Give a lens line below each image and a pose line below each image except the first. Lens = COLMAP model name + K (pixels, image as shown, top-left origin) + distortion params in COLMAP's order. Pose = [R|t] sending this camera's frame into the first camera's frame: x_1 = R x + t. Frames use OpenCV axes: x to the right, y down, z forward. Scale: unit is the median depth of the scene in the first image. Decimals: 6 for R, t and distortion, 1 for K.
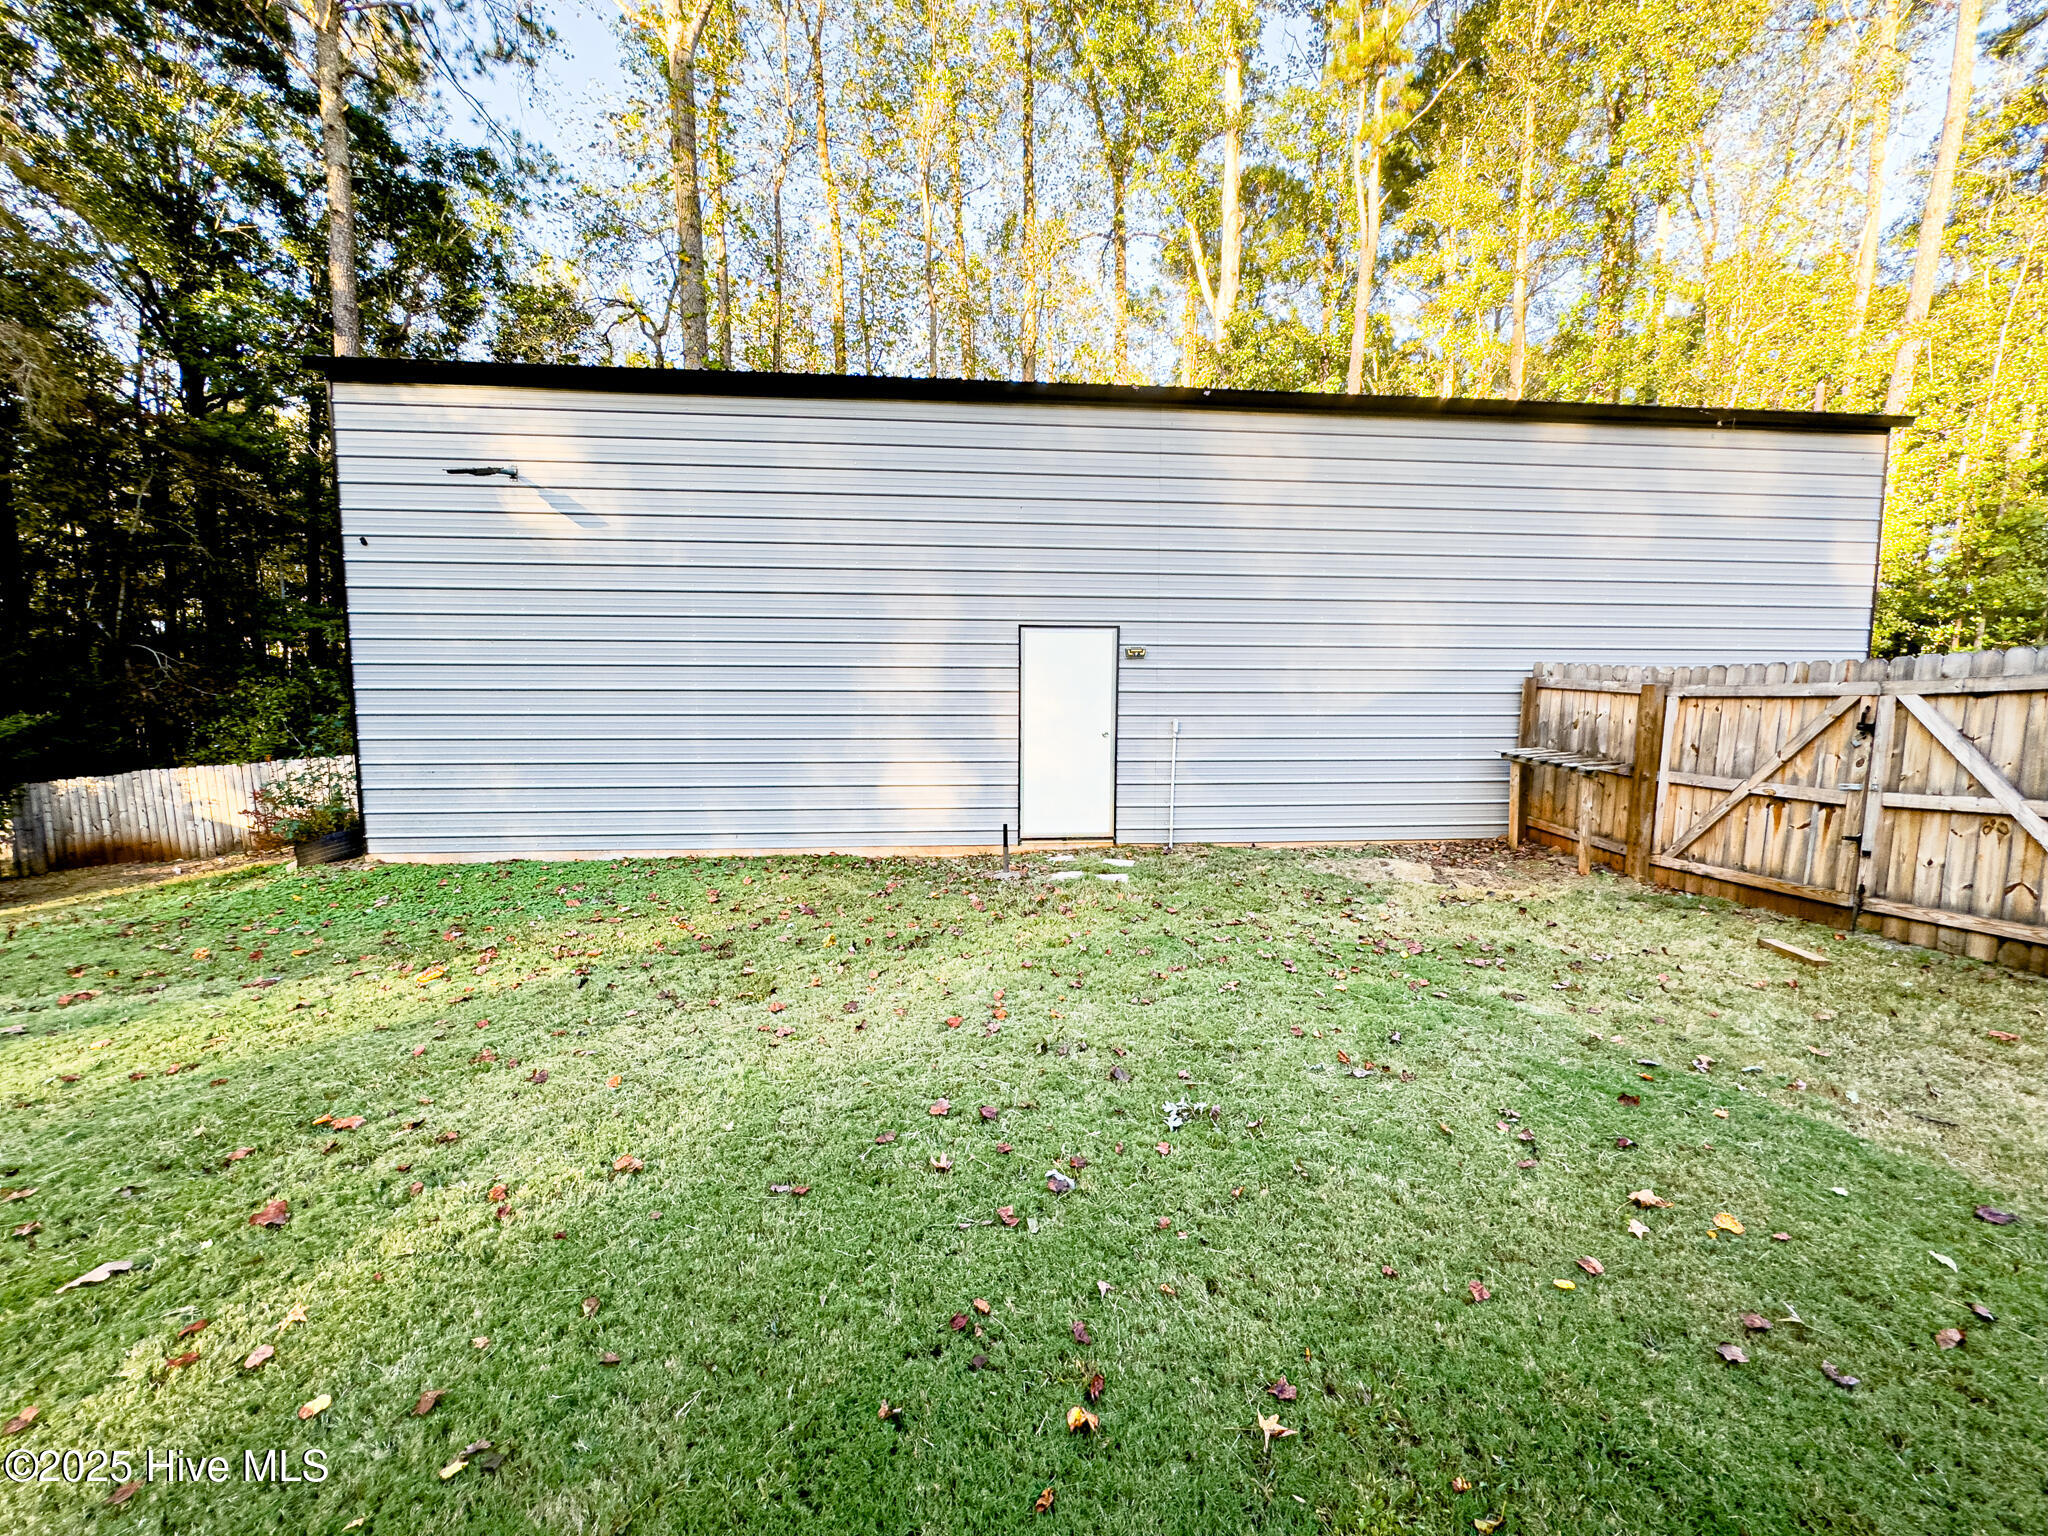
lens RADIAL K [[813.6, 0, 1024.0], [0, 813.6, 768.0], [0, 0, 1]] dist [-0.001493, -0.000203]
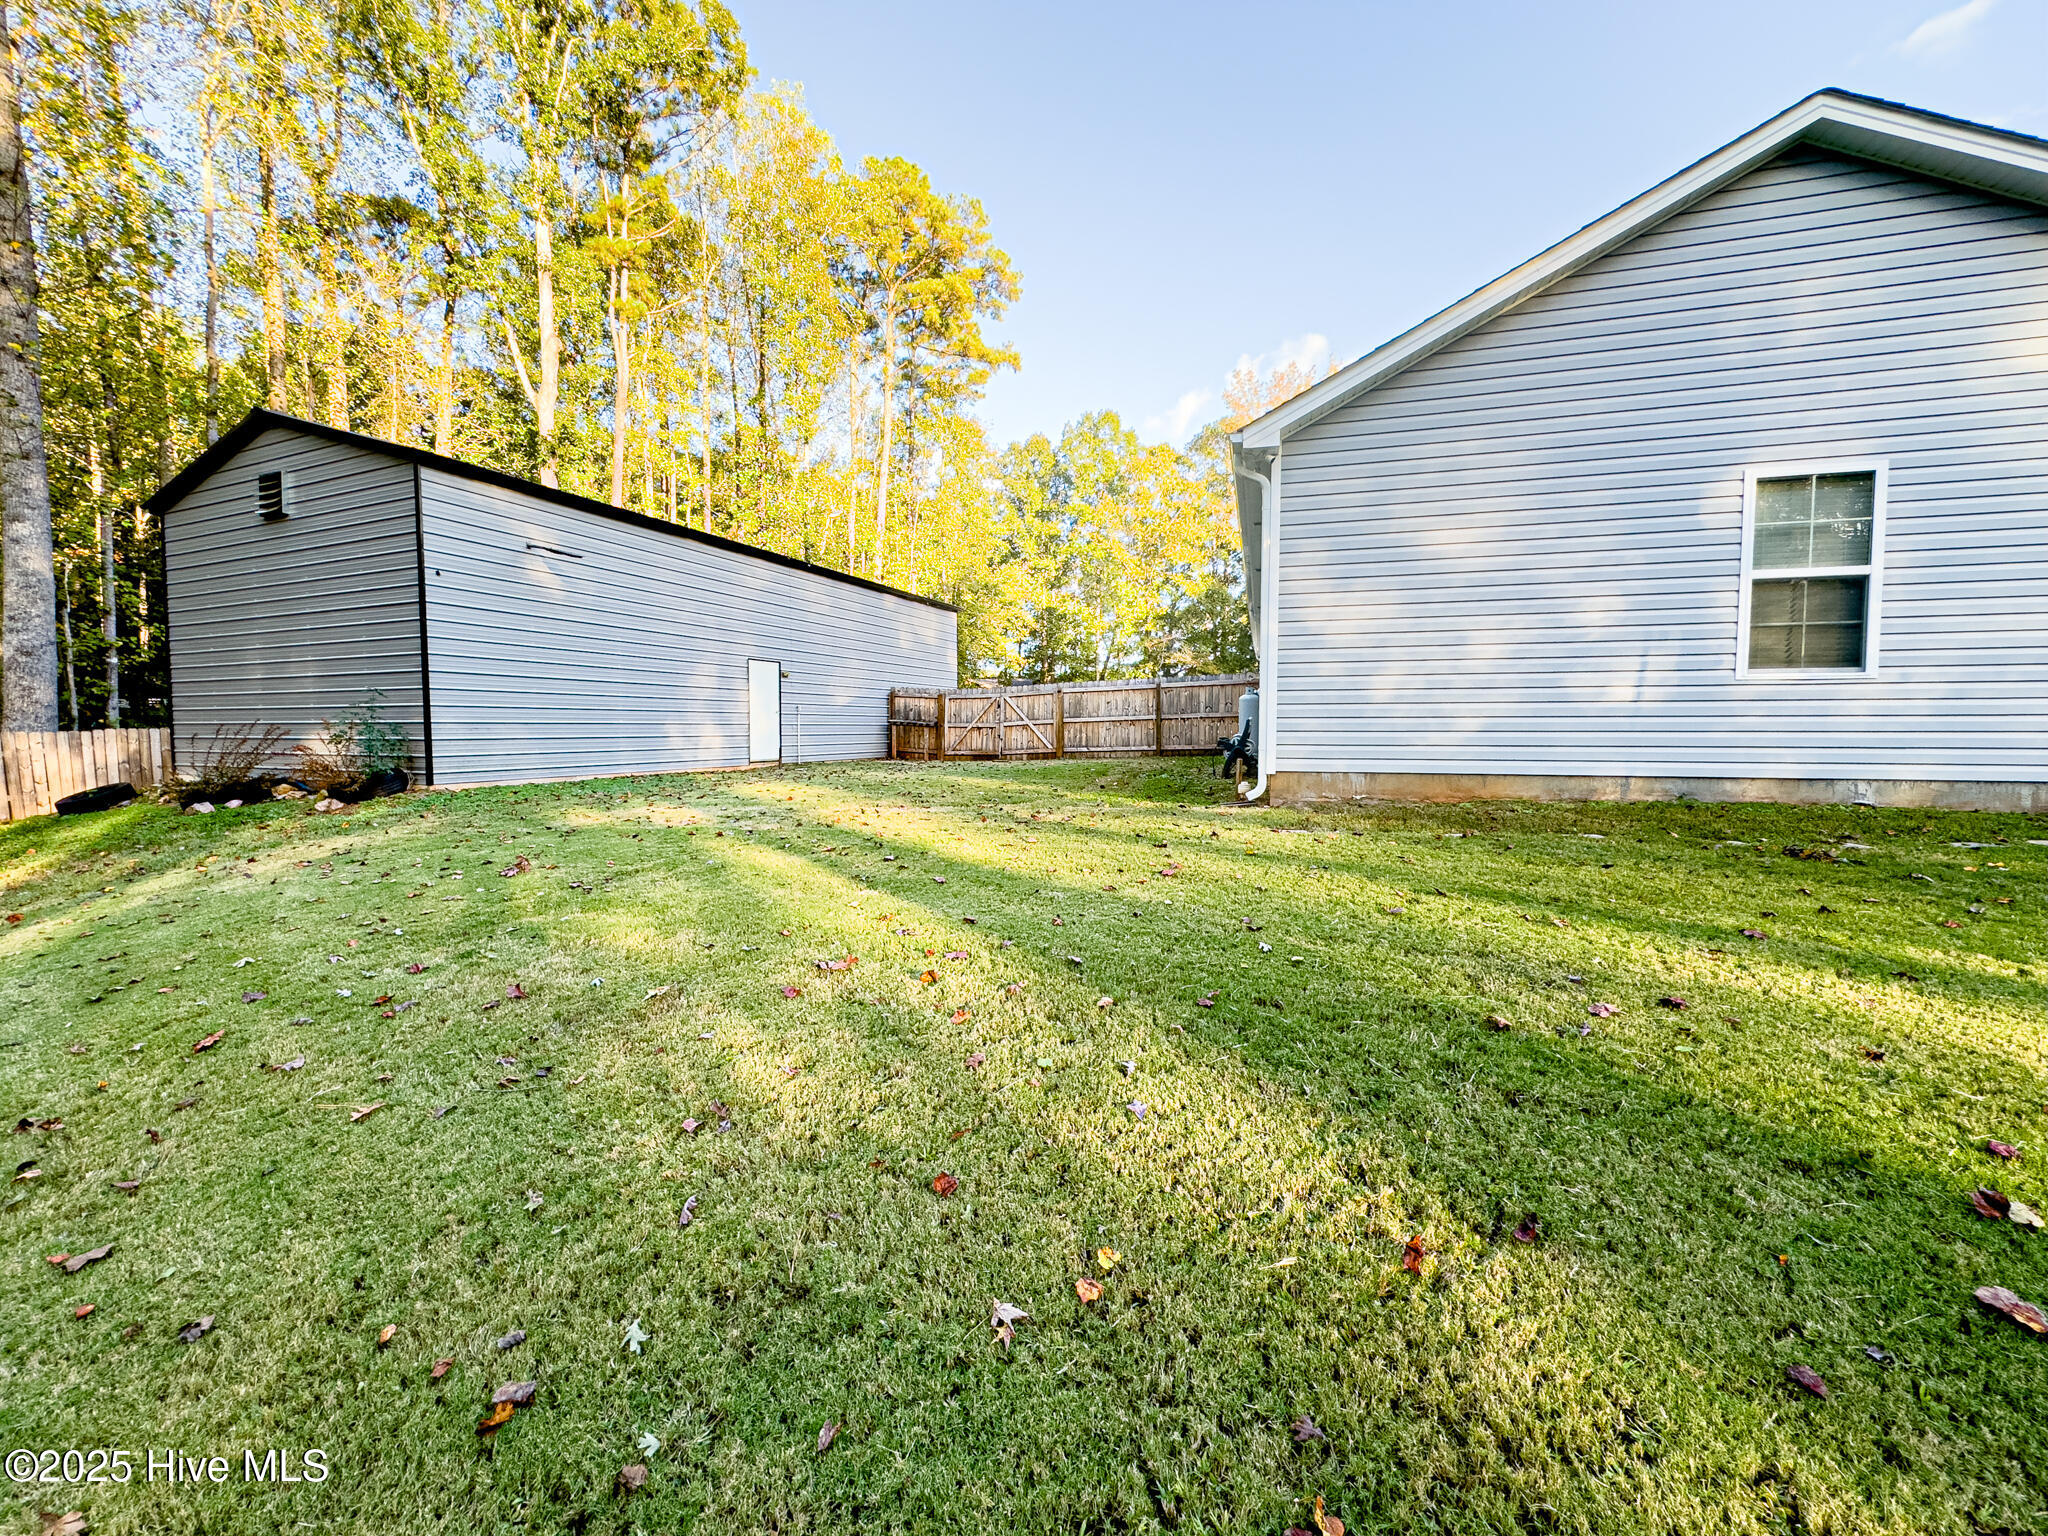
lens RADIAL K [[813.6, 0, 1024.0], [0, 813.6, 768.0], [0, 0, 1]] dist [-0.001493, -0.000203]
pose [[0.468531, -0.047980, 0.882143, -1.586967], [0.085185, 0.996325, 0.008947, 0.151477], [-0.879331, 0.070953, 0.470896, -0.605077]]
